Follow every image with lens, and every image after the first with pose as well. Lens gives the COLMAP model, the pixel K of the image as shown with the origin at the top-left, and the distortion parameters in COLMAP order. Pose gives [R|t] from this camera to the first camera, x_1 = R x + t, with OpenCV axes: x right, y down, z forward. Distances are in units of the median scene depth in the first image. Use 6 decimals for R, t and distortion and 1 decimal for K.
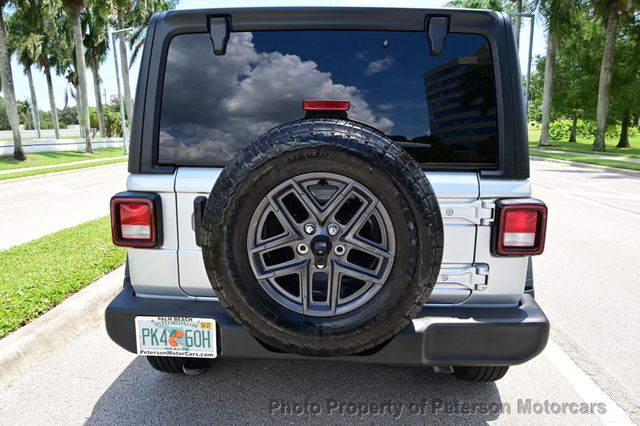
lens RADIAL K [[442.5, 0, 318.5], [0, 442.5, 212.9], [0, 0, 1]] dist [0.001073, -0.004504]
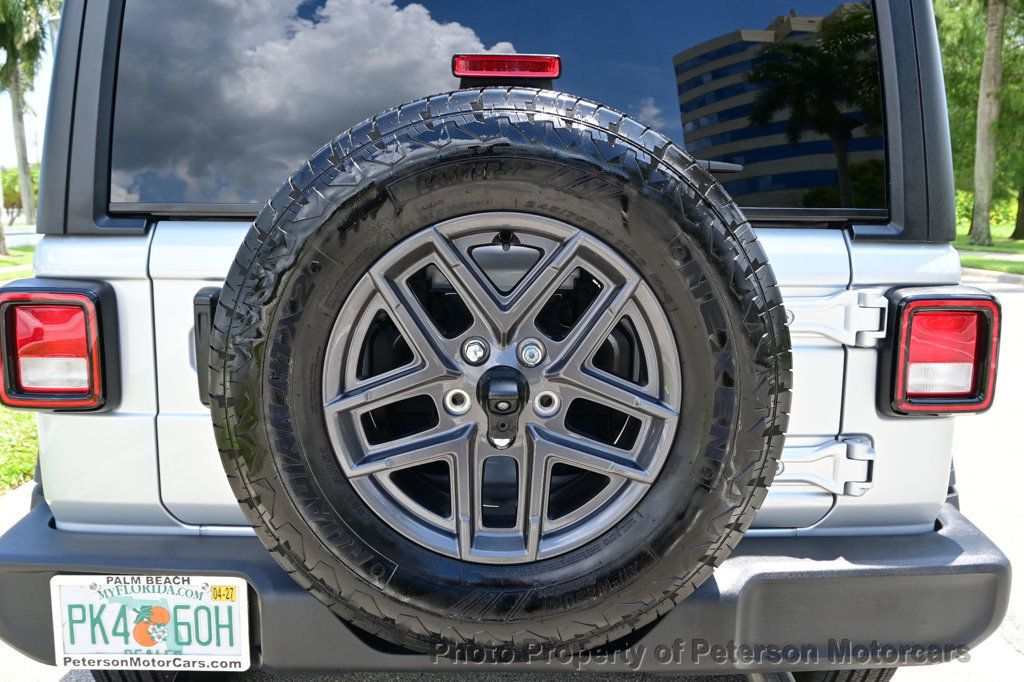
lens RADIAL K [[853.6, 0, 511.8], [0, 853.6, 339.5], [0, 0, 1]] dist [-0.007148, -0.015763]
pose [[0.997945, -0.009862, 0.063309, -0.033129], [0.012035, 0.999348, -0.034031, 0.048714], [-0.062932, 0.034723, 0.997414, 0.185603]]
